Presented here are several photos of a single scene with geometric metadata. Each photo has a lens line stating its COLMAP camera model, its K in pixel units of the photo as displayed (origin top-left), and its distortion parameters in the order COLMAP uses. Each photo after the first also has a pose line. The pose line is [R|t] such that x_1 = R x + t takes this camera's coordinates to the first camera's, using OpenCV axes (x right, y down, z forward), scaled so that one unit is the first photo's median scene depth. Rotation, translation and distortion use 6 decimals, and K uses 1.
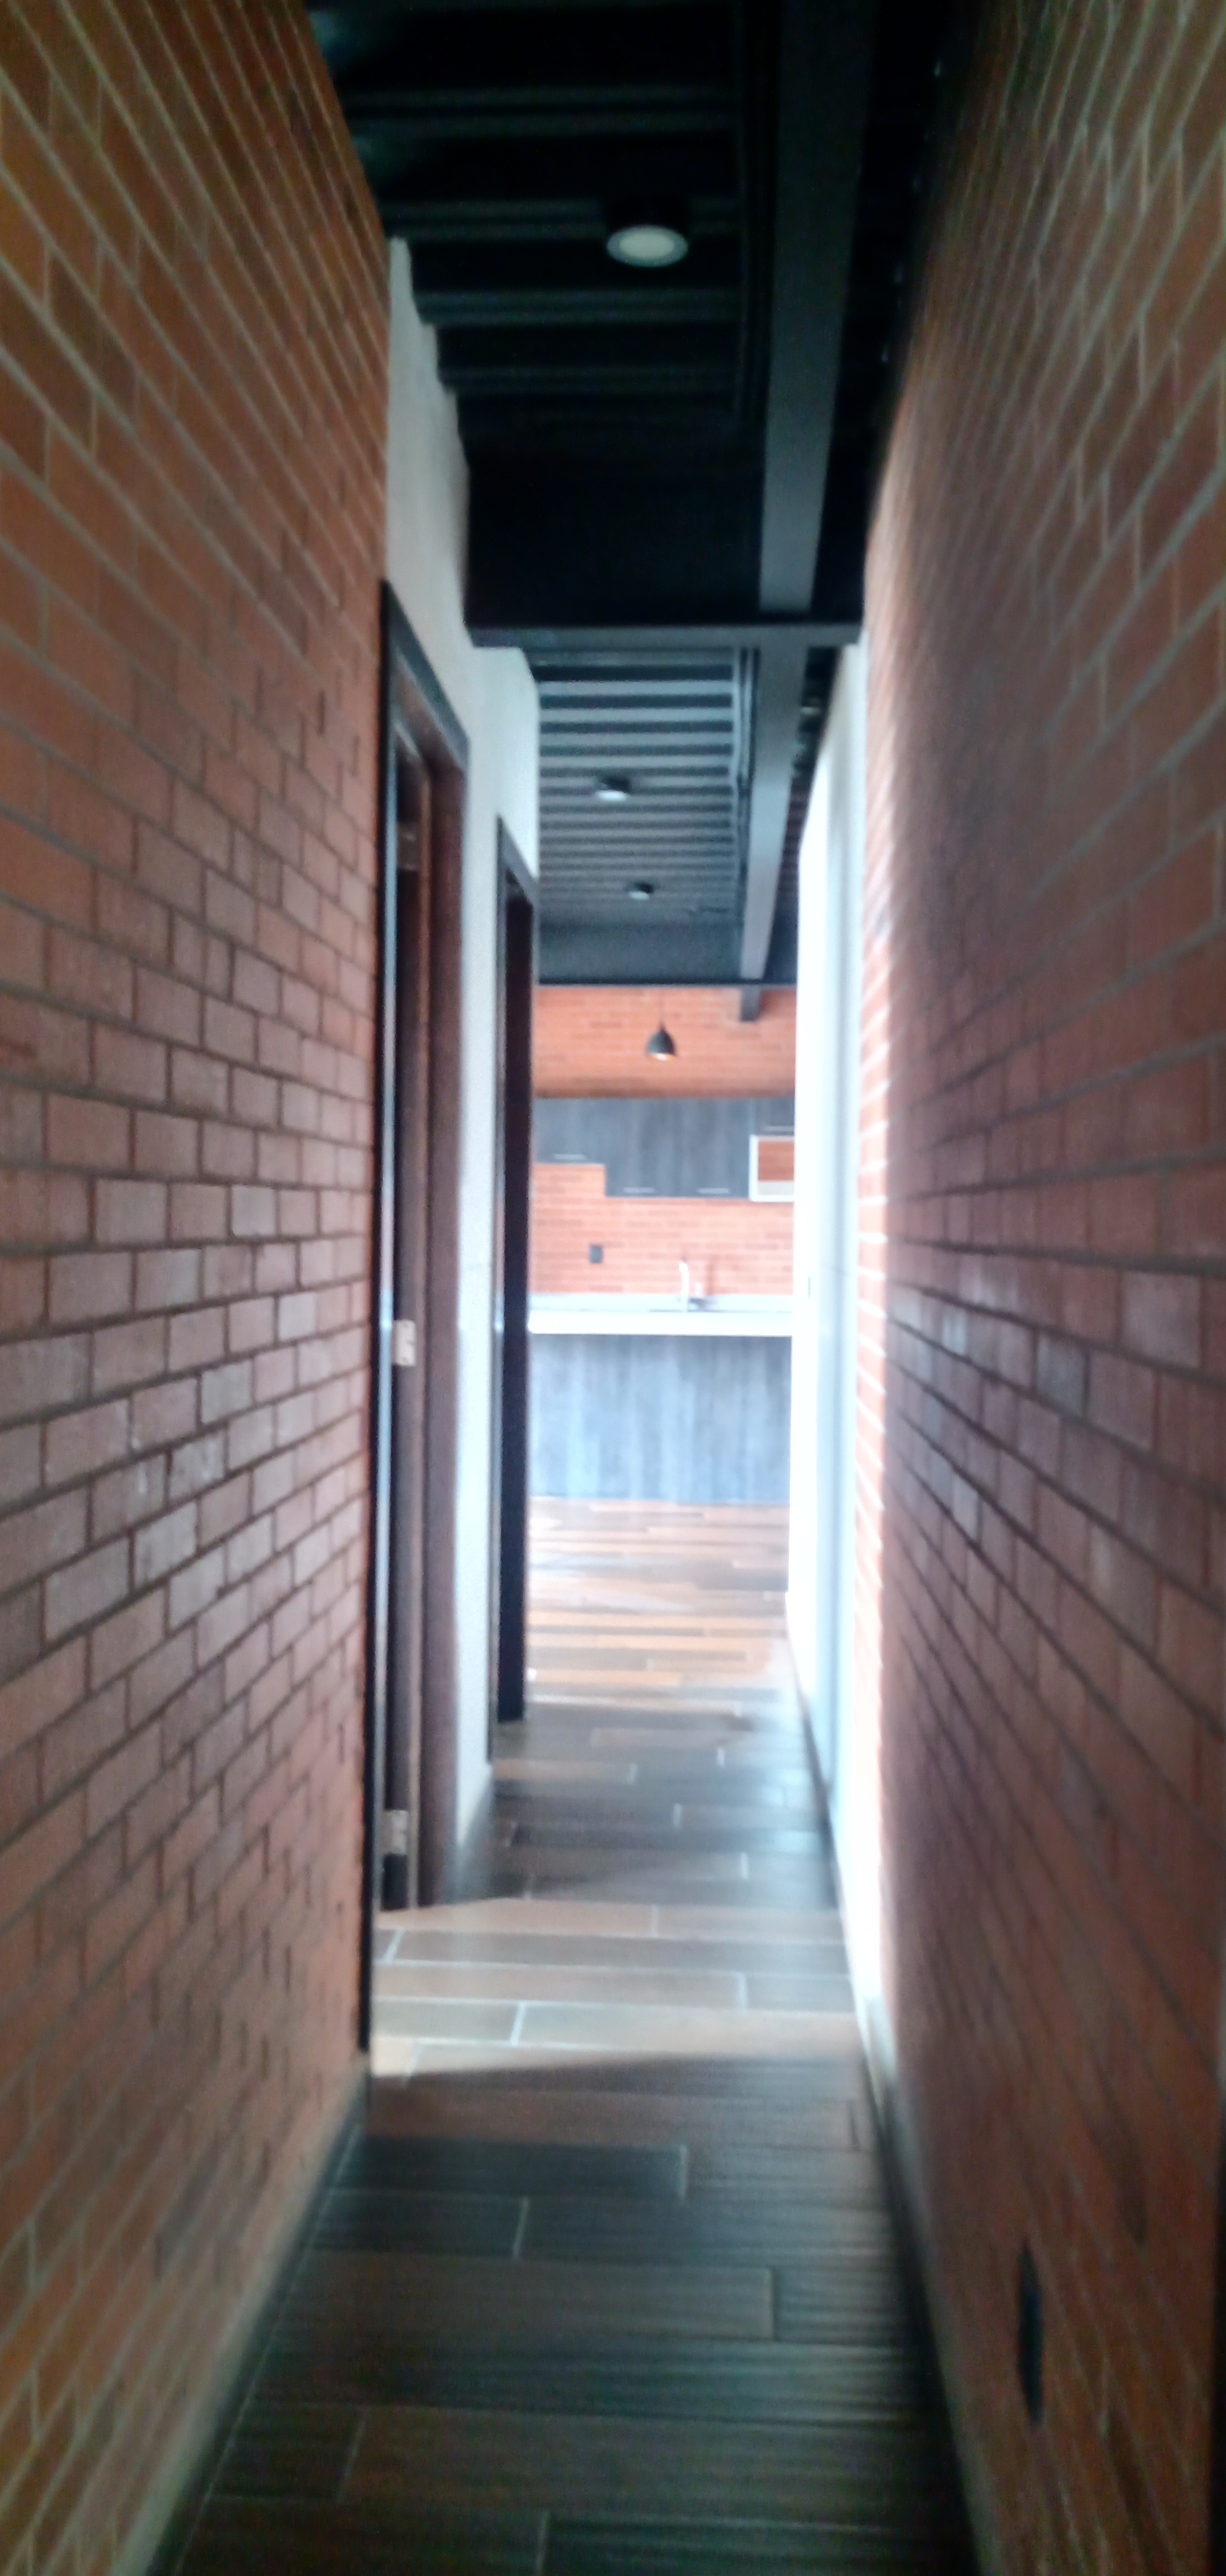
lens RADIAL K [[2029.1, 0, 603.7], [0, 2029.1, 1284.1], [0, 0, 1]] dist [0.076413, -0.127680]
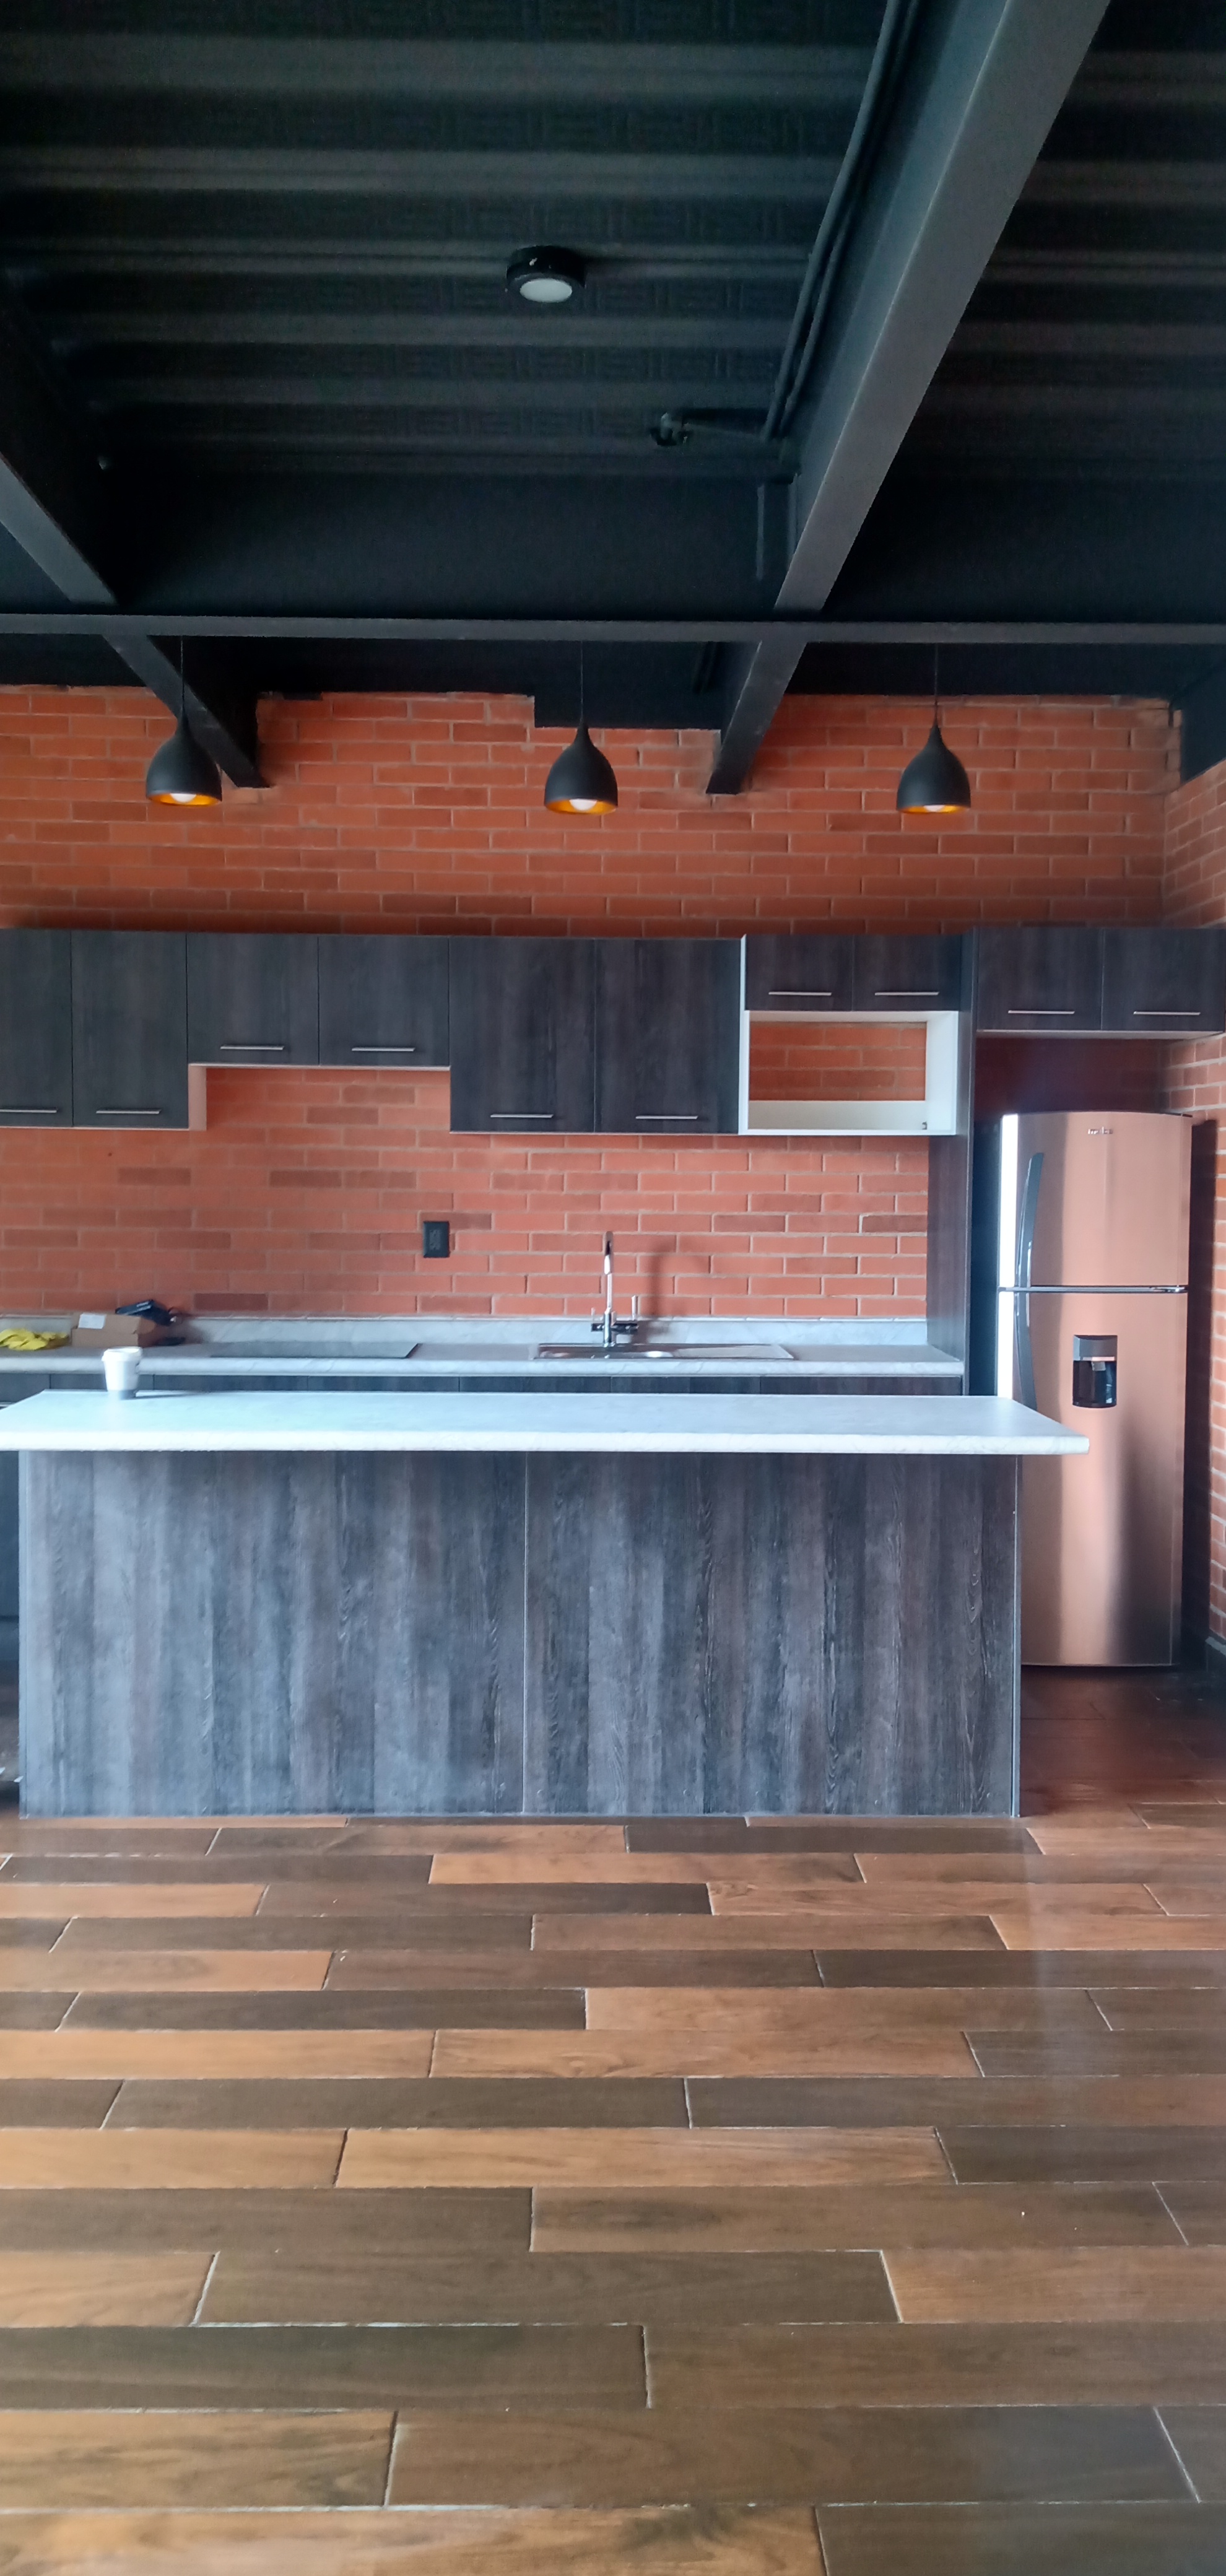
lens RADIAL K [[2029.1, 0, 626.3], [0, 2029.1, 1293.9], [0, 0, 1]] dist [0.076413, -0.127680]
pose [[0.995934, -0.008775, 0.089654, -0.002215], [0.005538, 0.999326, 0.036290, -0.019619], [-0.089912, -0.035646, 0.995312, 0.479430]]
